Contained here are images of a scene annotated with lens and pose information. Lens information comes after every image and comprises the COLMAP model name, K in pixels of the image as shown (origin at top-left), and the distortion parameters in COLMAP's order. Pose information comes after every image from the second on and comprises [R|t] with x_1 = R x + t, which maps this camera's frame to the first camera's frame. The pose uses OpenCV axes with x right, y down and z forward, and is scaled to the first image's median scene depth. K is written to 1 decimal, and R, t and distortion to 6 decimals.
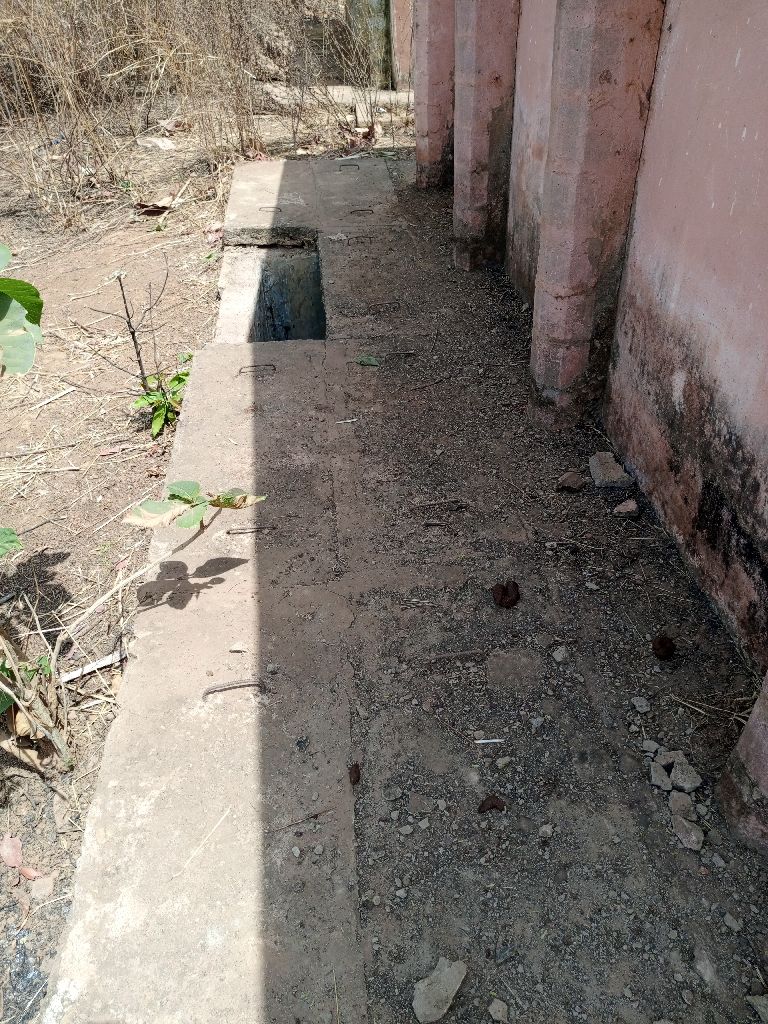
lens RADIAL K [[748.0, 0, 384.0], [0, 748.0, 512.0], [0, 0, 1]] dist [-0.000287, 0.003911]
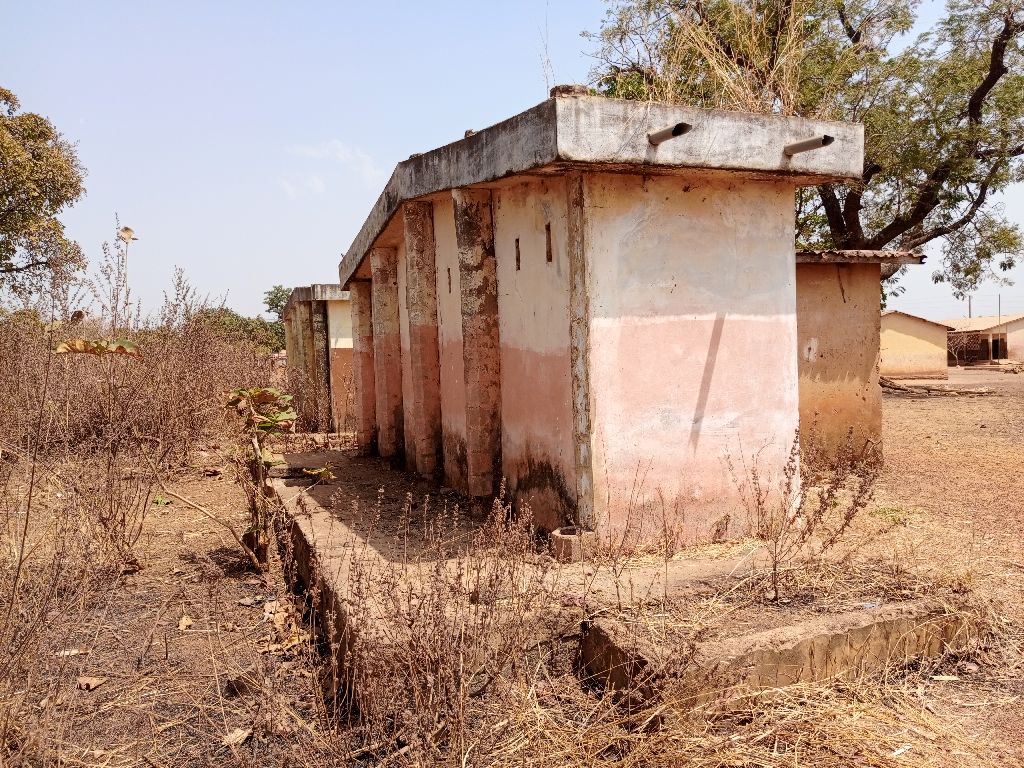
lens RADIAL K [[748.0, 0, 512.0], [0, 748.0, 384.0], [0, 0, 1]] dist [-0.000287, 0.003911]
pose [[0.956850, -0.001713, 0.290577, -0.224463], [0.177674, 0.794724, -0.580385, 1.001463], [-0.229934, 0.606969, 0.760736, -1.135248]]
